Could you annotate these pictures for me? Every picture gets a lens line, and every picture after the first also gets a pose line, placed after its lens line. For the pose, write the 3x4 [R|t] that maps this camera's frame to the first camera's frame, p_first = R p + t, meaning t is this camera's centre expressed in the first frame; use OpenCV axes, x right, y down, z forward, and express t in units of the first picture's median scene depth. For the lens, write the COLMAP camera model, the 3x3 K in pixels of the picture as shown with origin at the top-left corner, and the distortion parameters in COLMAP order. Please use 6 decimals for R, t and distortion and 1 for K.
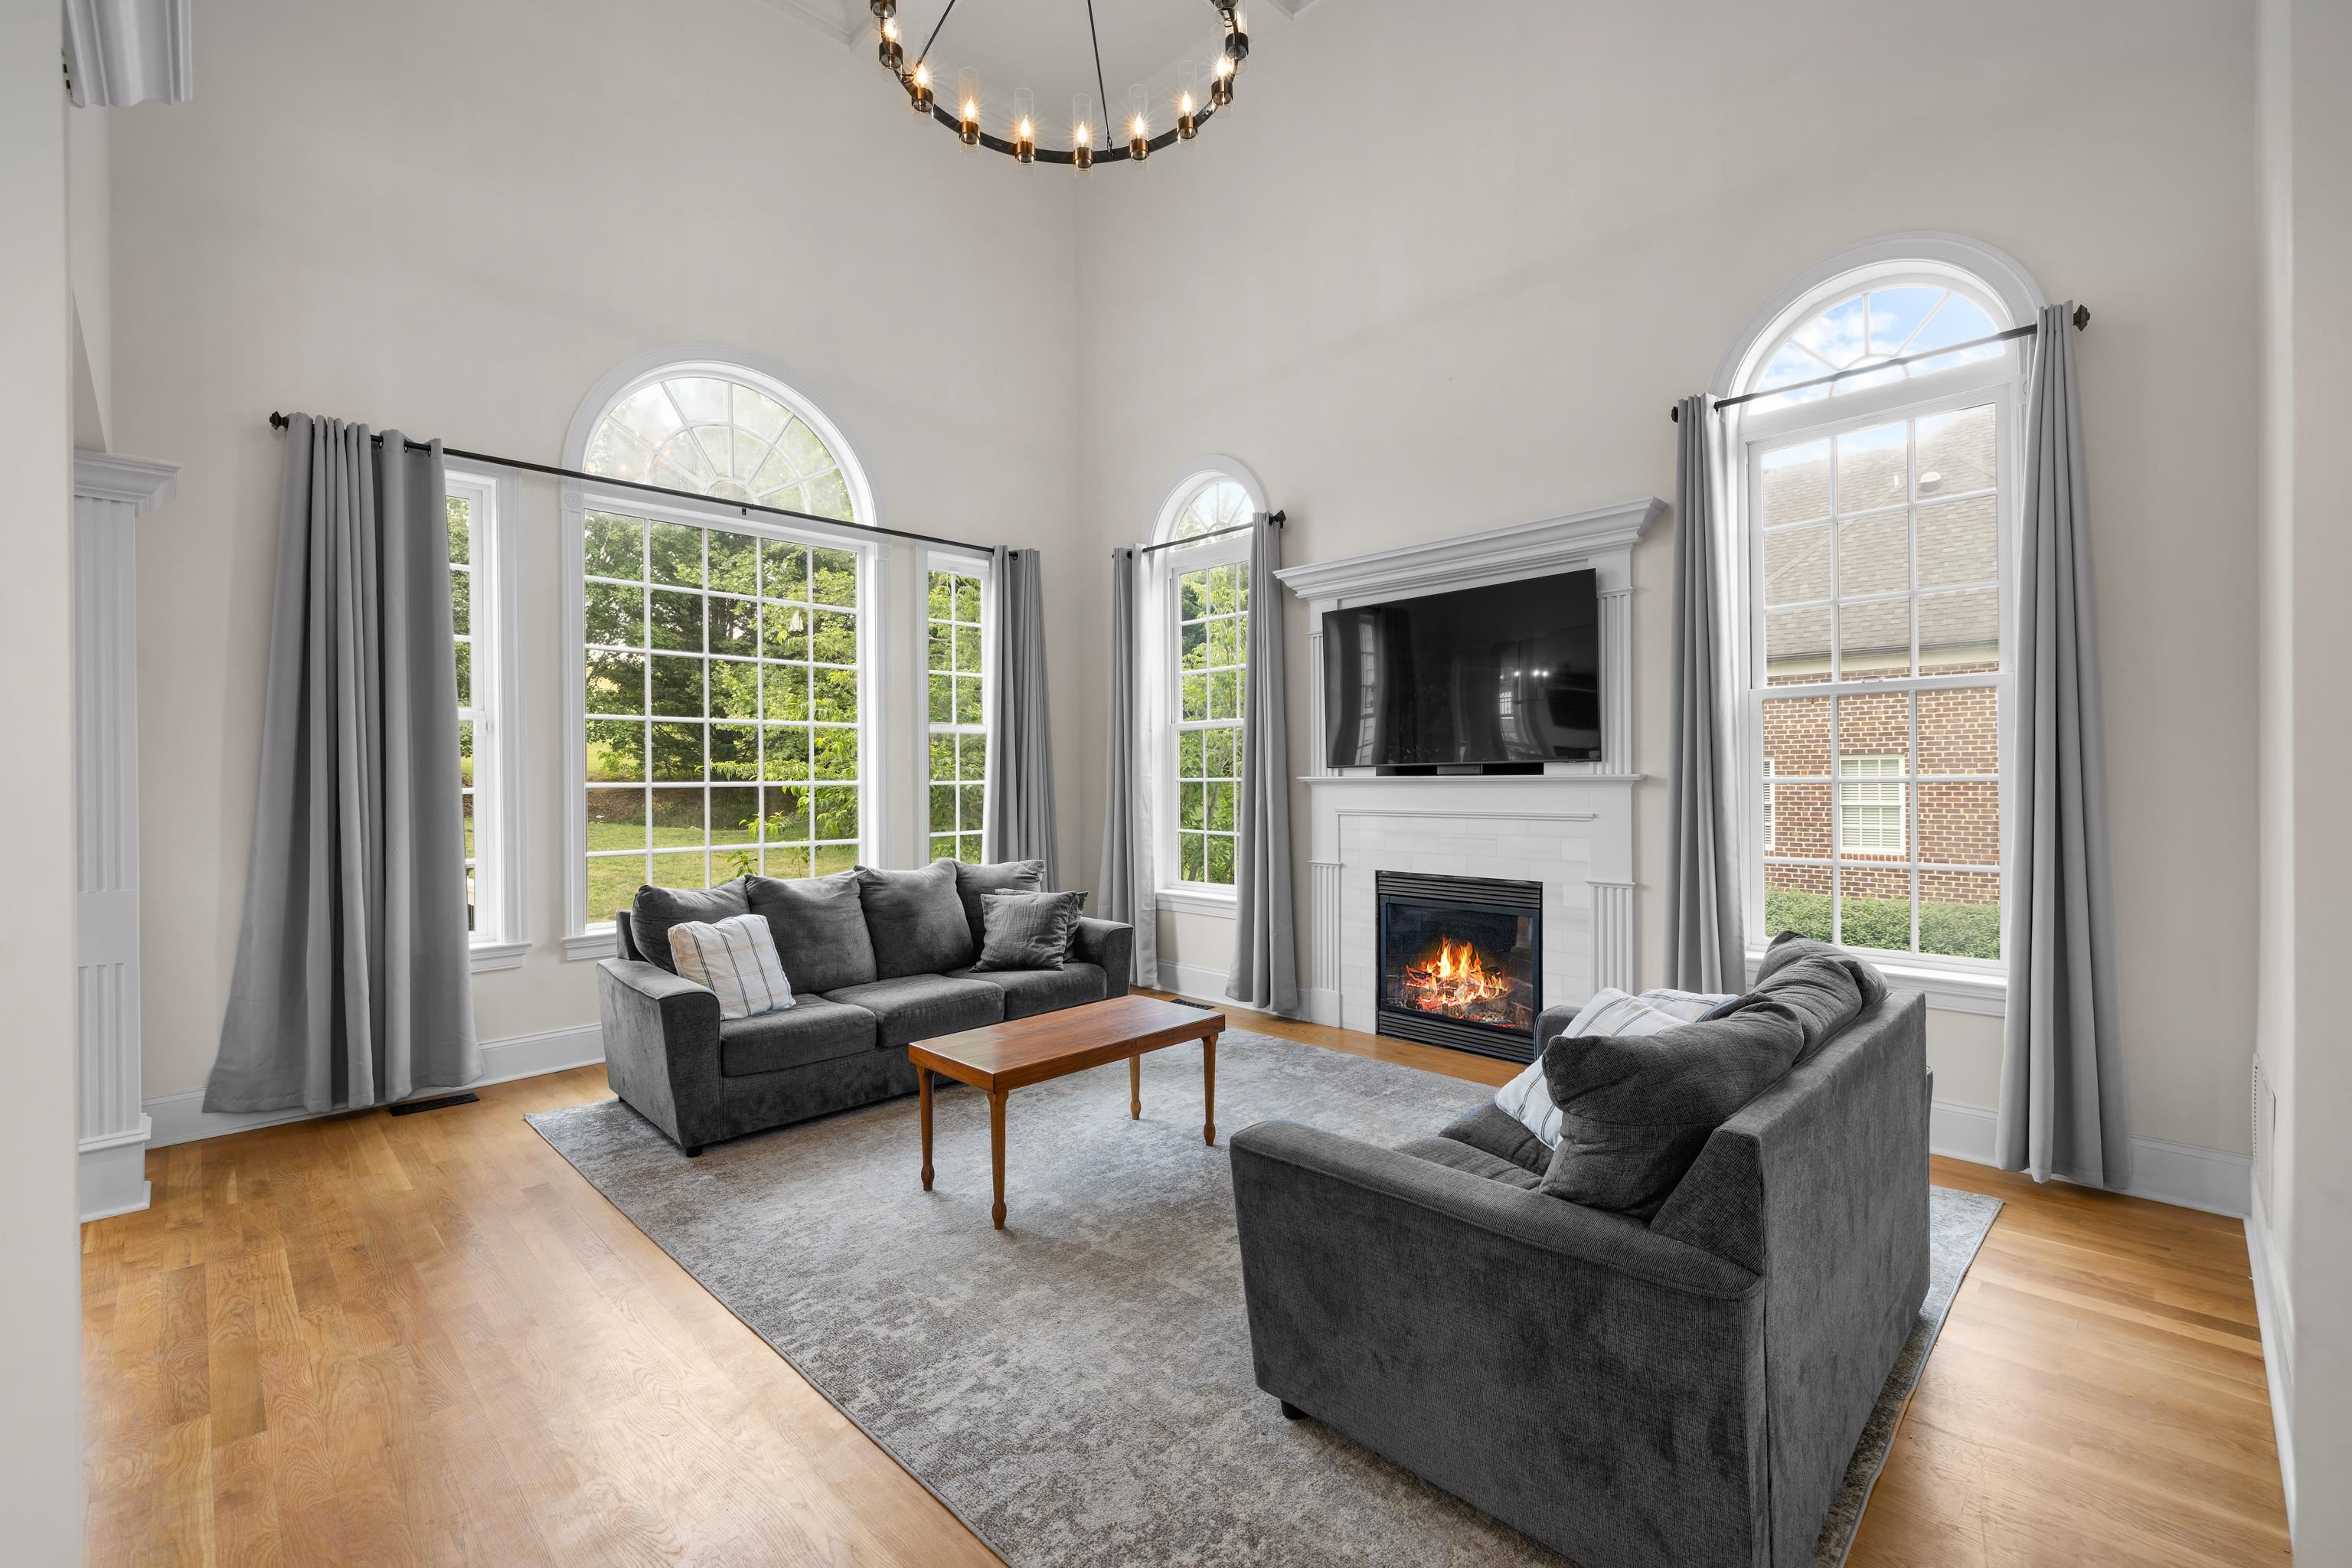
lens RADIAL K [[997.9, 0, 1188.9], [0, 997.9, 784.0], [0, 0, 1]] dist [0.001375, 0.000102]
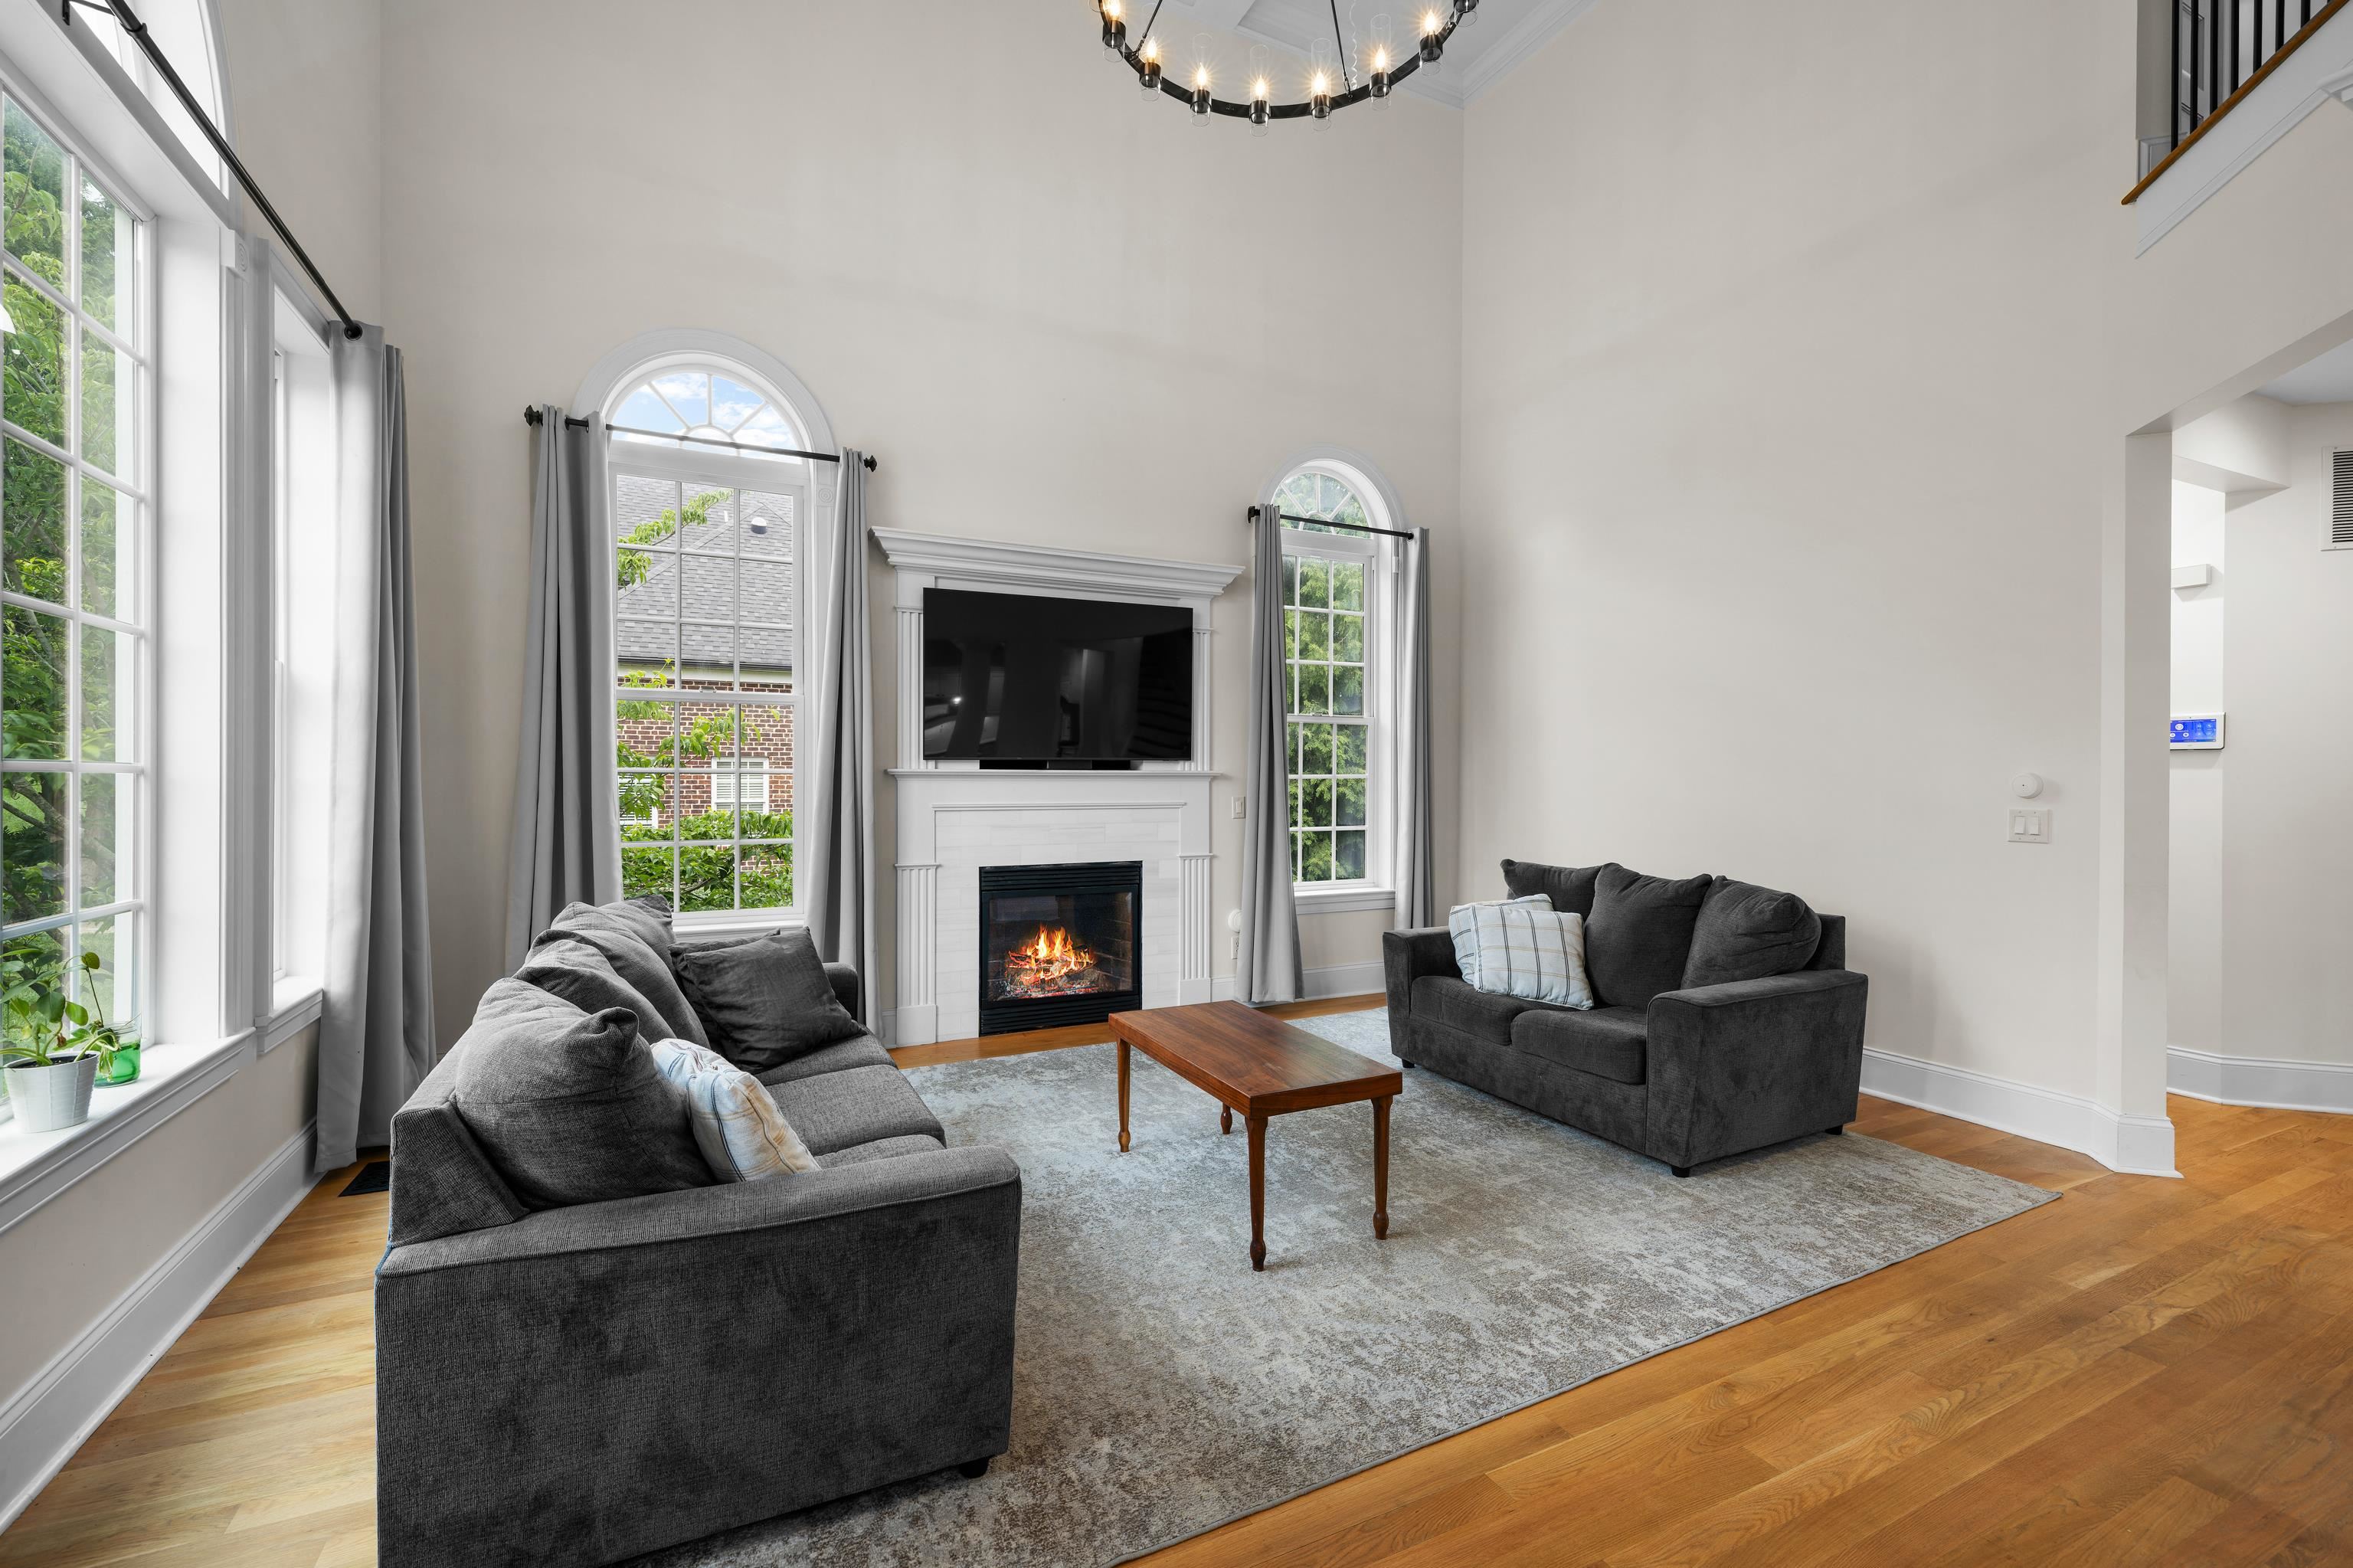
lens RADIAL K [[998.4, 0, 1174.9], [0, 998.4, 789.4], [0, 0, 1]] dist [0.001375, 0.000102]
pose [[0.325377, -0.004075, 0.945576, -0.762517], [0.000854, 0.999992, 0.004016, 0.008643], [-0.945584, -0.000499, 0.325378, 0.579963]]
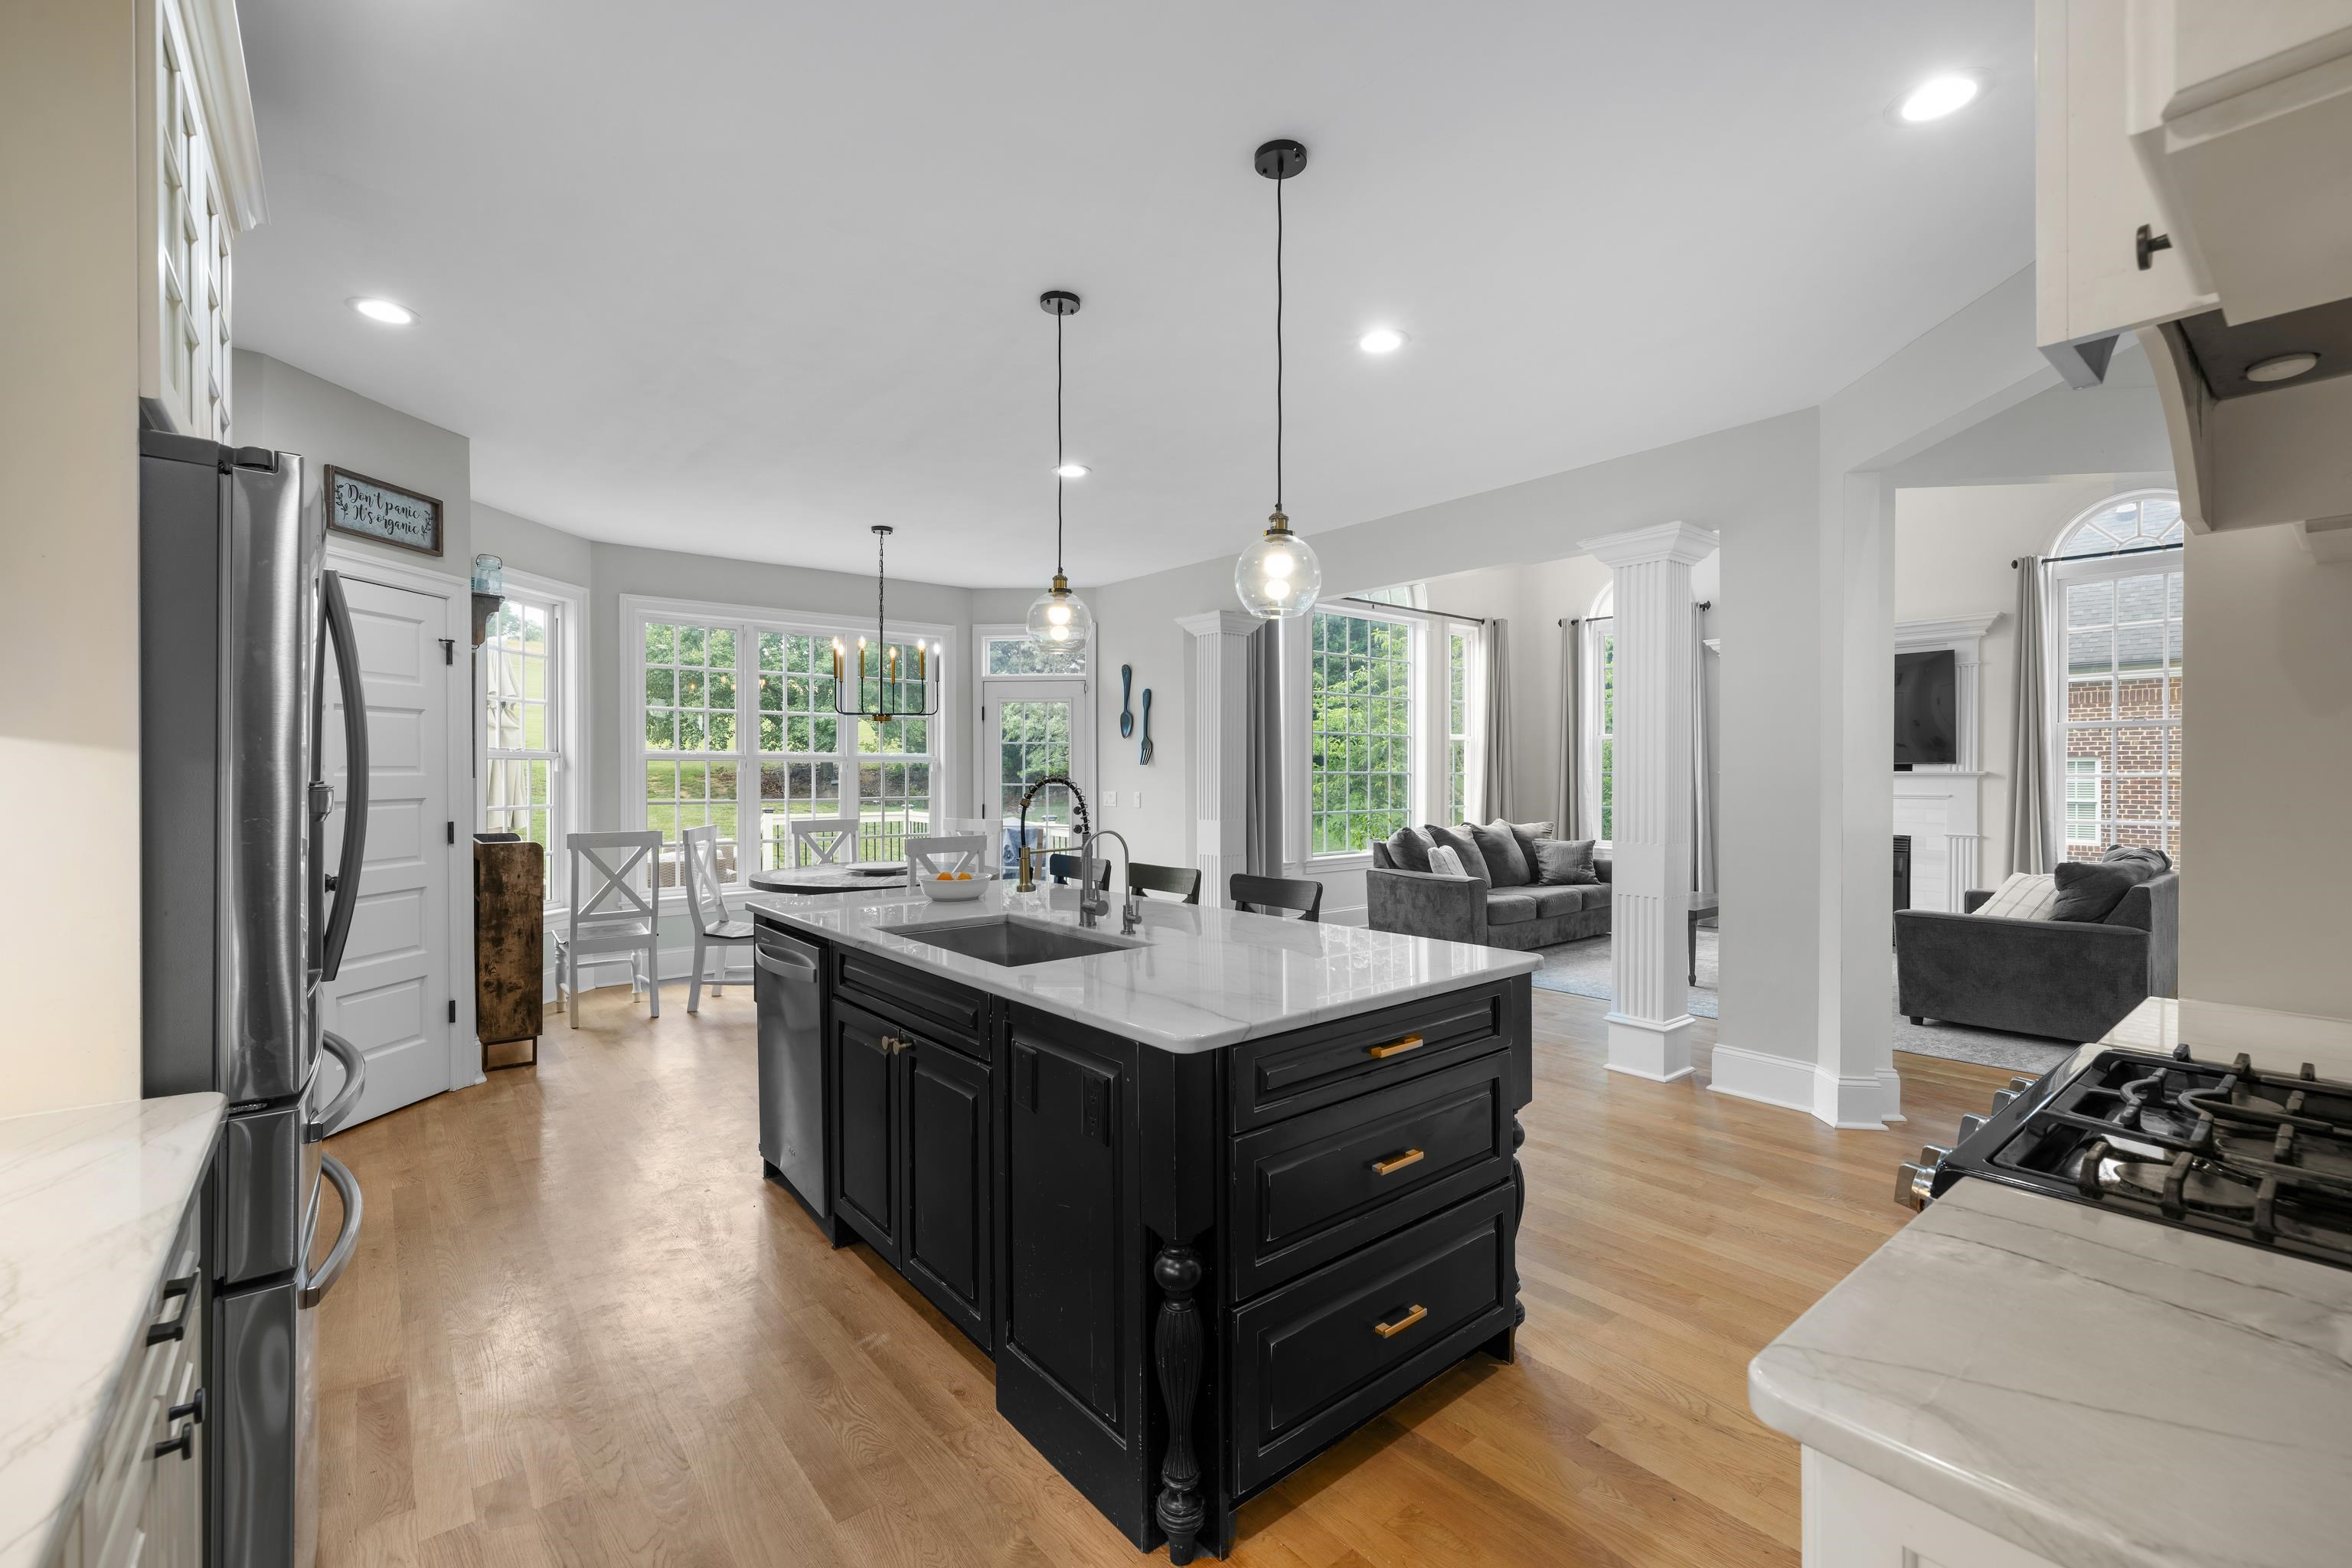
lens RADIAL K [[997.9, 0, 1186.6], [0, 997.9, 781.6], [0, 0, 1]] dist [0.001375, 0.000102]
pose [[0.995010, 0.010052, -0.099268, -0.681819], [-0.009726, 0.999946, 0.003772, 0.013140], [0.099301, -0.002788, 0.995054, -0.774197]]
